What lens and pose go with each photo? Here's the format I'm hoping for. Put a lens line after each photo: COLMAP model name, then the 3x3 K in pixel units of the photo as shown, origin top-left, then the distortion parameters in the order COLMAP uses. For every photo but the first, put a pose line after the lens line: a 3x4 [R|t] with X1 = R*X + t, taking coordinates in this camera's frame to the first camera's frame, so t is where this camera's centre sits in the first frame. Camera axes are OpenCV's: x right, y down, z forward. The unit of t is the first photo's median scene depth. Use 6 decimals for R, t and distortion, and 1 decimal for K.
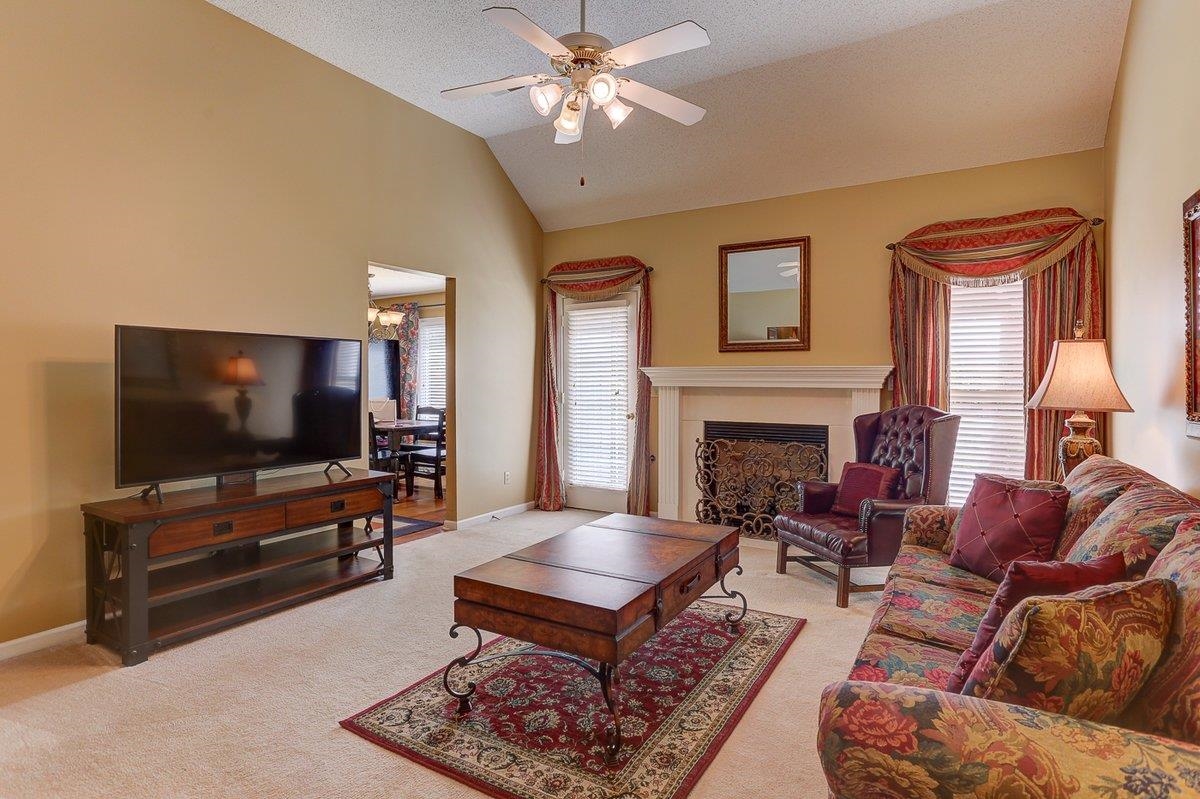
lens RADIAL K [[604.2, 0, 624.1], [0, 604.2, 387.4], [0, 0, 1]] dist [-0.021039, 0.001226]
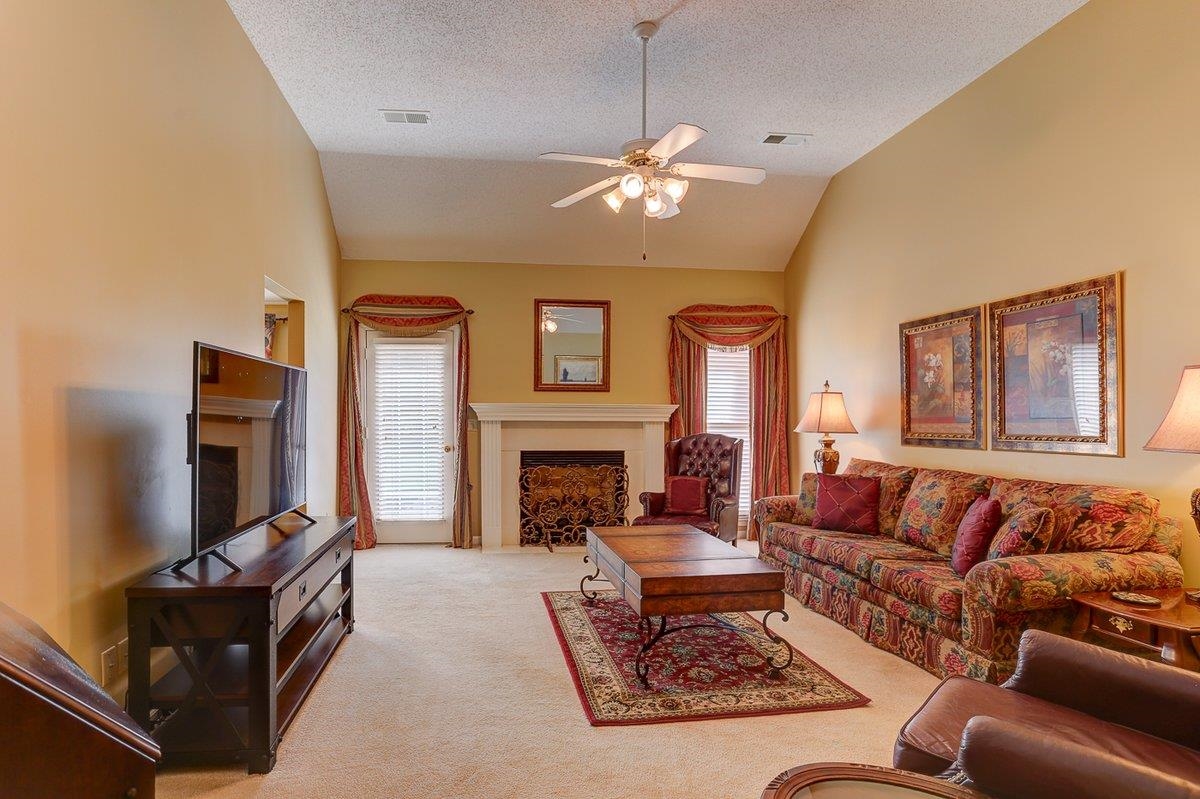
lens RADIAL K [[591.5, 0, 558.4], [0, 591.5, 425.8], [0, 0, 1]] dist [-0.022500, 0.000954]
pose [[0.799049, -0.010913, 0.601167, -0.586757], [0.006341, 0.999933, 0.009723, -0.002547], [-0.601233, -0.003958, 0.799064, 0.081293]]
